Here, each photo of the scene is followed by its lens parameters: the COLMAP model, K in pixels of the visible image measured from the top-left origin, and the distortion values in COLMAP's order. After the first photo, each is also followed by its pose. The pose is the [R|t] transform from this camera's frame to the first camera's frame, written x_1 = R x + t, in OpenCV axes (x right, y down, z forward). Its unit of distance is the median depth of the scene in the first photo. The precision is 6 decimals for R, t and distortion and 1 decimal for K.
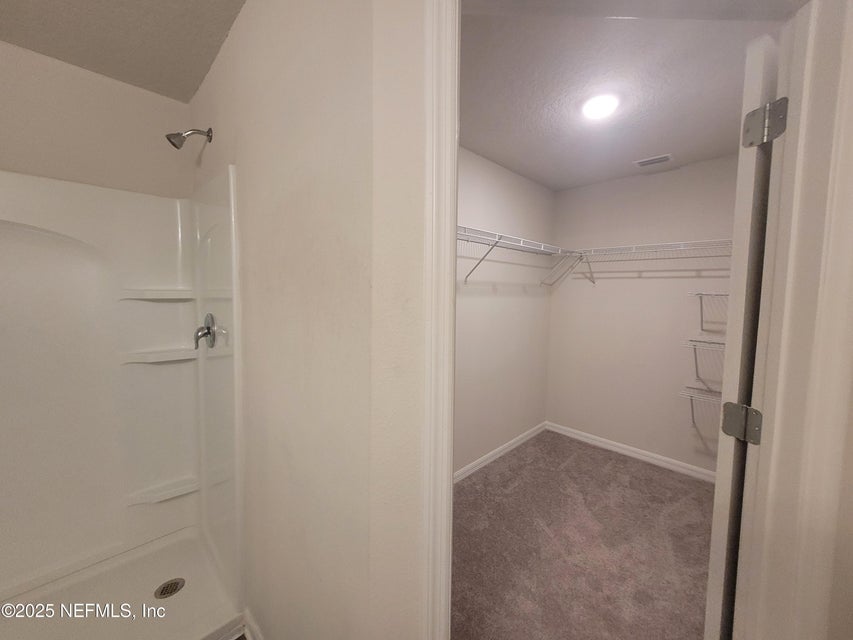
lens RADIAL K [[335.8, 0, 432.9], [0, 335.8, 309.3], [0, 0, 1]] dist [0.002749, 0.000211]
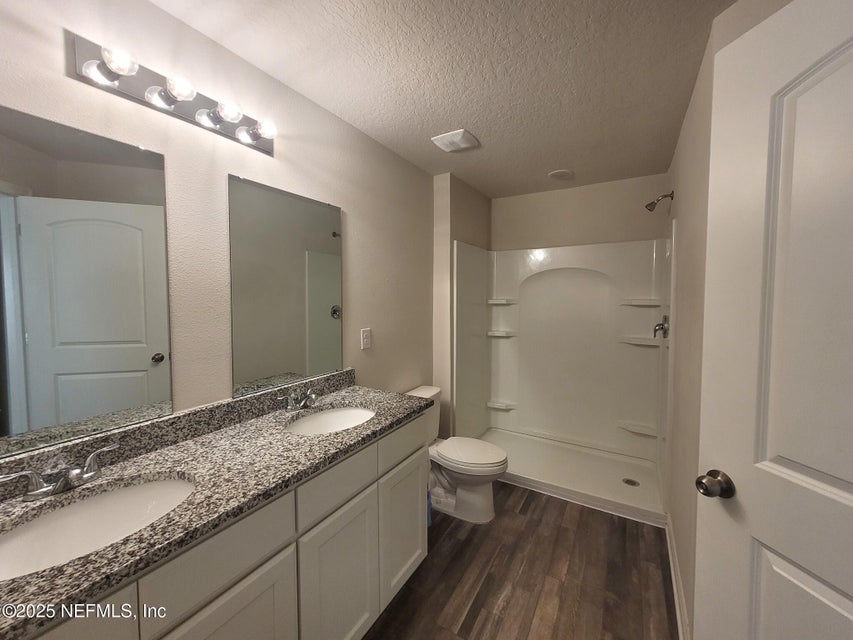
lens RADIAL K [[335.8, 0, 432.9], [0, 335.8, 309.3], [0, 0, 1]] dist [0.002749, 0.000211]
pose [[0.245160, 0.028671, -0.969059, 0.524507], [-0.055172, 0.998355, 0.015580, 0.019757], [0.967911, 0.049645, 0.246339, -0.361776]]
